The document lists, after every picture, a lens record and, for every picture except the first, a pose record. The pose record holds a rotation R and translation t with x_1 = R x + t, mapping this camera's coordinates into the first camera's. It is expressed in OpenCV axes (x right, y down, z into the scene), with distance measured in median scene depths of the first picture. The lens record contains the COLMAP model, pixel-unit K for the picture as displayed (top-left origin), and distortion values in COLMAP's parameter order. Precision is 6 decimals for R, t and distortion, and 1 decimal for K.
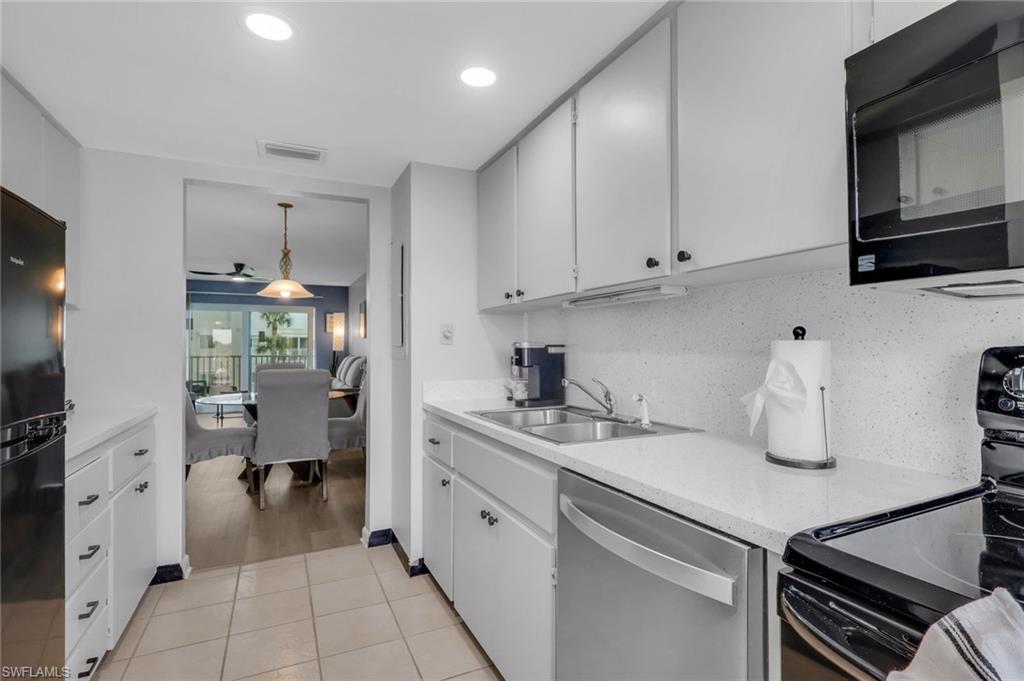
lens RADIAL K [[487.5, 0, 517.6], [0, 487.5, 343.3], [0, 0, 1]] dist [-0.004135, 0.002882]
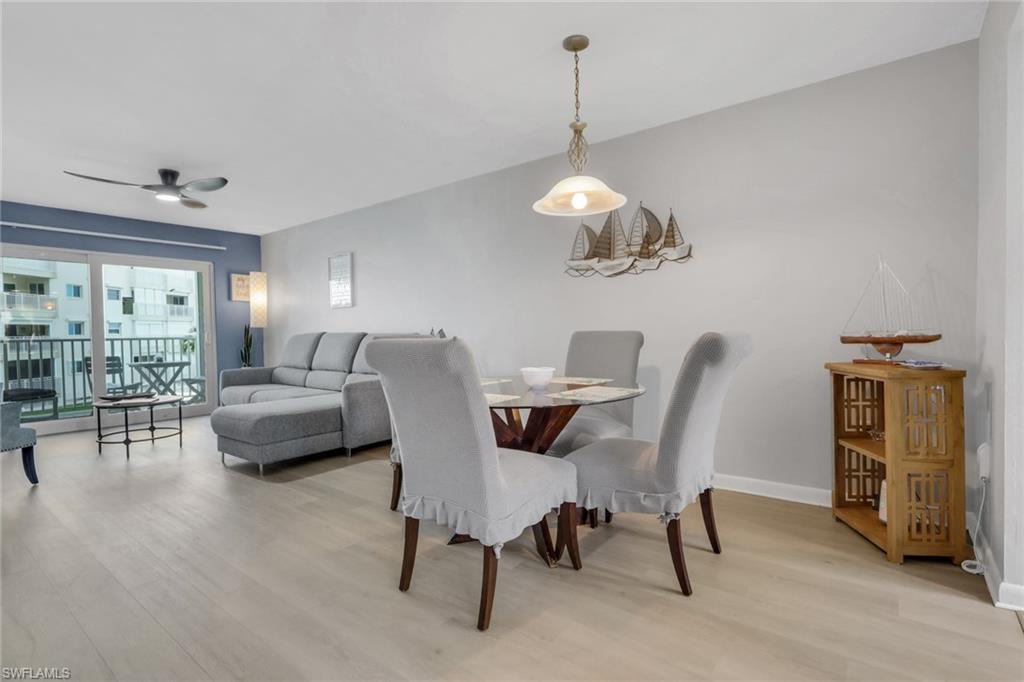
lens RADIAL K [[487.5, 0, 510.8], [0, 487.5, 345.1], [0, 0, 1]] dist [-0.004135, 0.002882]
pose [[0.900037, -0.018056, 0.435440, -0.339245], [0.003870, 0.999433, 0.033444, 0.017692], [-0.435797, -0.028416, 0.899596, 0.221962]]
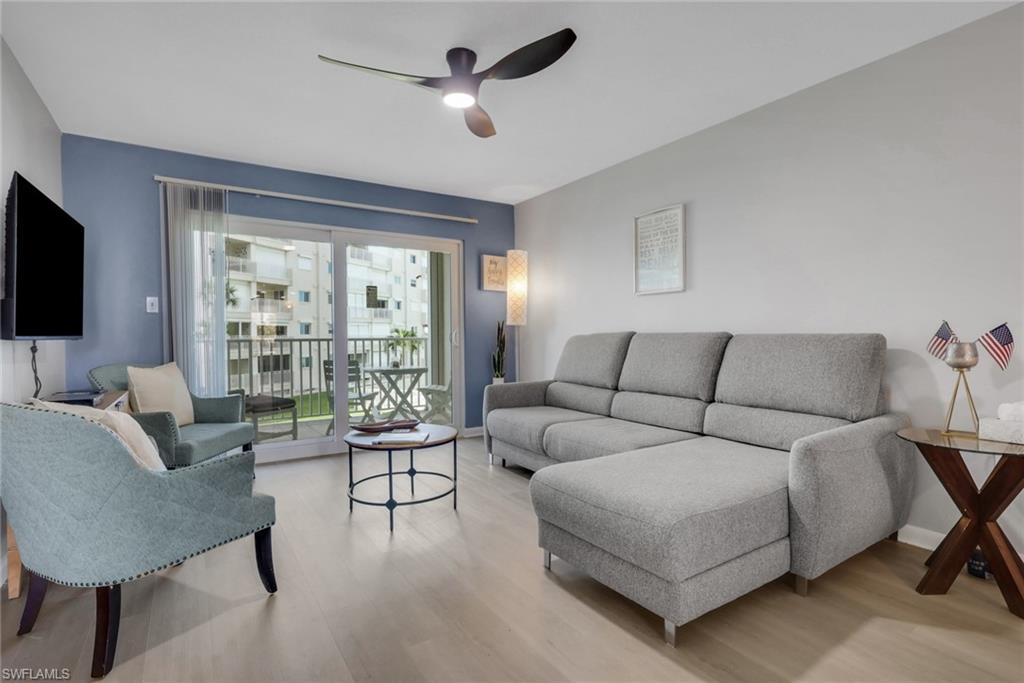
lens RADIAL K [[487.5, 0, 511.8], [0, 487.5, 349.5], [0, 0, 1]] dist [-0.004135, 0.002882]
pose [[0.992113, -0.003059, 0.125309, -0.425433], [-0.001544, 0.999328, 0.036620, 0.020845], [-0.125337, -0.036525, 0.991442, 0.481169]]
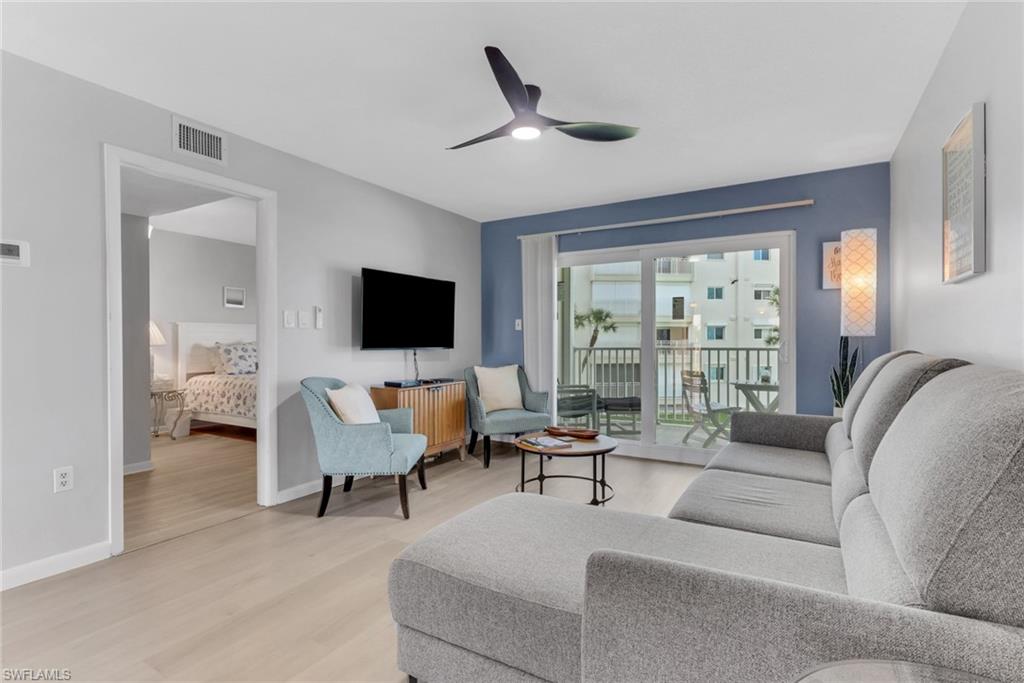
lens RADIAL K [[487.5, 0, 517.4], [0, 487.5, 343.1], [0, 0, 1]] dist [-0.004135, 0.002882]
pose [[0.550144, 0.010521, -0.835004, -0.200556], [0.002192, 0.999899, 0.014043, 0.013967], [0.835067, -0.009556, 0.550065, 0.580348]]
